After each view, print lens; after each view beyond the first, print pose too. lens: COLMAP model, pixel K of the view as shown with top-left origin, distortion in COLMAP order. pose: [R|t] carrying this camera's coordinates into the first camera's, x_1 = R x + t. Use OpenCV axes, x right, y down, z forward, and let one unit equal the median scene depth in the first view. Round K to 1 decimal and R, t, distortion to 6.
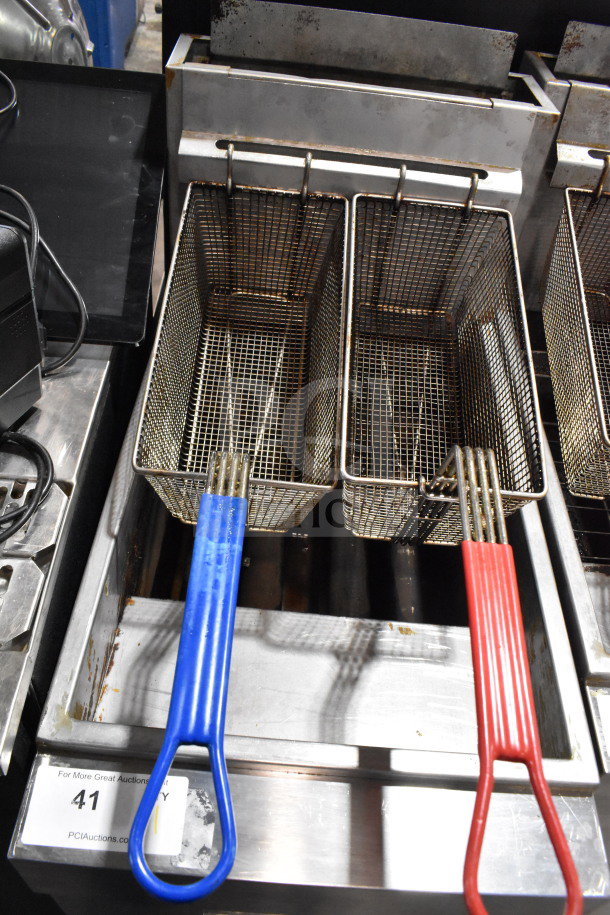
lens RADIAL K [[710.9, 0, 305.0], [0, 710.9, 457.5], [0, 0, 1]] dist [-0.093472, 0.003804]
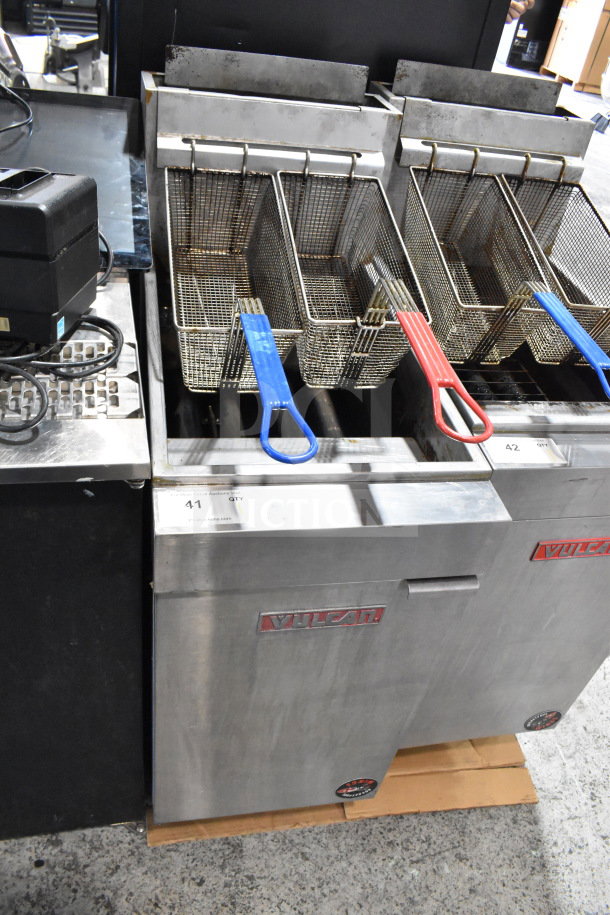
lens RADIAL K [[710.9, 0, 305.0], [0, 710.9, 457.5], [0, 0, 1]] dist [-0.093472, 0.003804]
pose [[0.972676, -0.114387, 0.202033, -0.241721], [0.130936, 0.988881, -0.070501, 0.338529], [-0.191722, 0.095029, 0.976838, -0.407042]]
